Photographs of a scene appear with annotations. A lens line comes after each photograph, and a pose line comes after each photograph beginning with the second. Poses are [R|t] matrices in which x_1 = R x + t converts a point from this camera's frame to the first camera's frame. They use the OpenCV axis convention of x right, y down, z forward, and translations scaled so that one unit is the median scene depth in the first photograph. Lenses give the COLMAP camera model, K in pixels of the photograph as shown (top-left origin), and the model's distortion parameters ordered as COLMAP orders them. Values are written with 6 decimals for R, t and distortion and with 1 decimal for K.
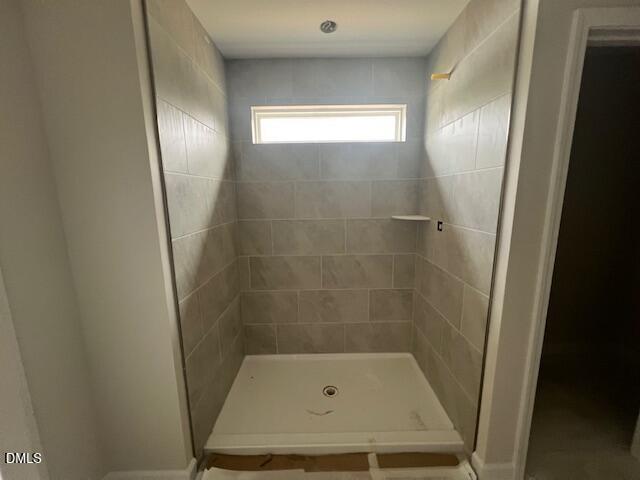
lens RADIAL K [[255.1, 0, 321.8], [0, 255.1, 239.2], [0, 0, 1]] dist [0.002373, -0.000424]
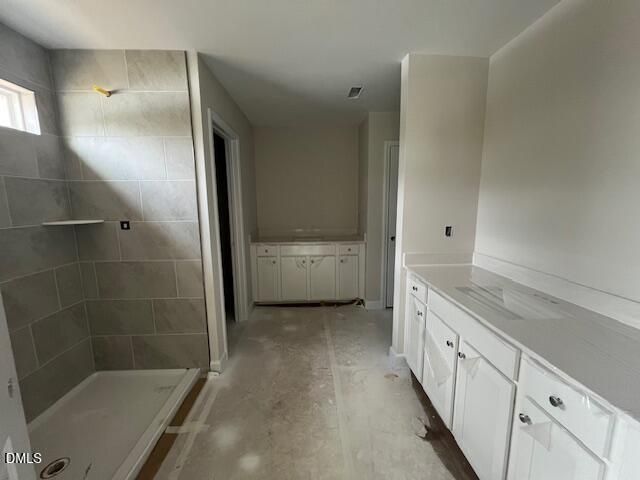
lens RADIAL K [[255.1, 0, 320.9], [0, 255.1, 240.6], [0, 0, 1]] dist [0.002373, -0.000424]
pose [[-0.031126, -0.134863, 0.990375, -0.619376], [0.183348, 0.973272, 0.138296, 0.015562], [-0.982555, 0.185888, -0.005568, 0.156744]]
